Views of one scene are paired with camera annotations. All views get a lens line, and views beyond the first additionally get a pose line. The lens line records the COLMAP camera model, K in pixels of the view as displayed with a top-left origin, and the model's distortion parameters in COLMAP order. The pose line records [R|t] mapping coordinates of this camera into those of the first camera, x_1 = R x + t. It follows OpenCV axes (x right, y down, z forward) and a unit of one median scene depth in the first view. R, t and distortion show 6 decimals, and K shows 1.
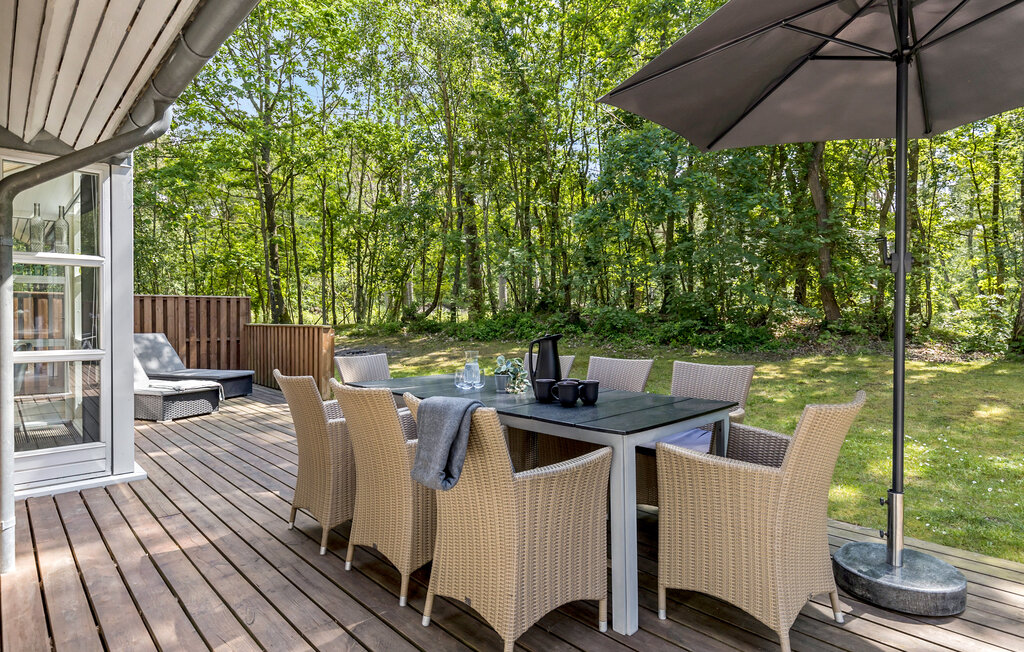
lens RADIAL K [[536.2, 0, 512.0], [0, 536.2, 326.0], [0, 0, 1]] dist [-0.001303, -0.000351]
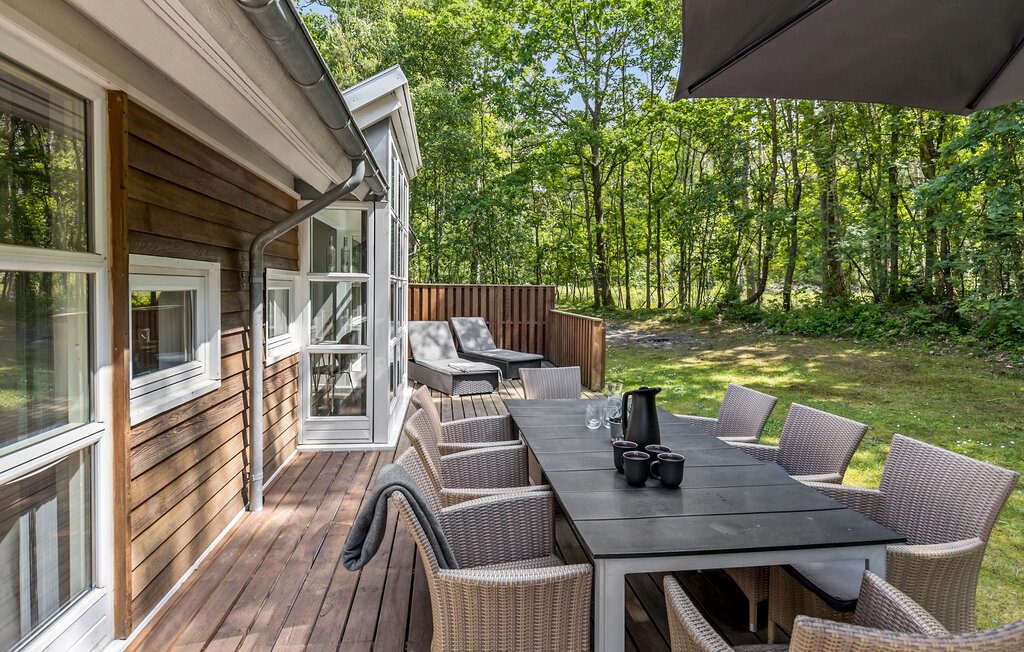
lens RADIAL K [[540.1, 0, 511.7], [0, 540.1, 304.8], [0, 0, 1]] dist [-0.000573, -0.000197]
pose [[0.802398, 0.032275, -0.595916, 0.087264], [-0.028157, 0.999472, 0.016219, -0.025842], [0.596125, 0.003765, 0.802883, 0.048317]]
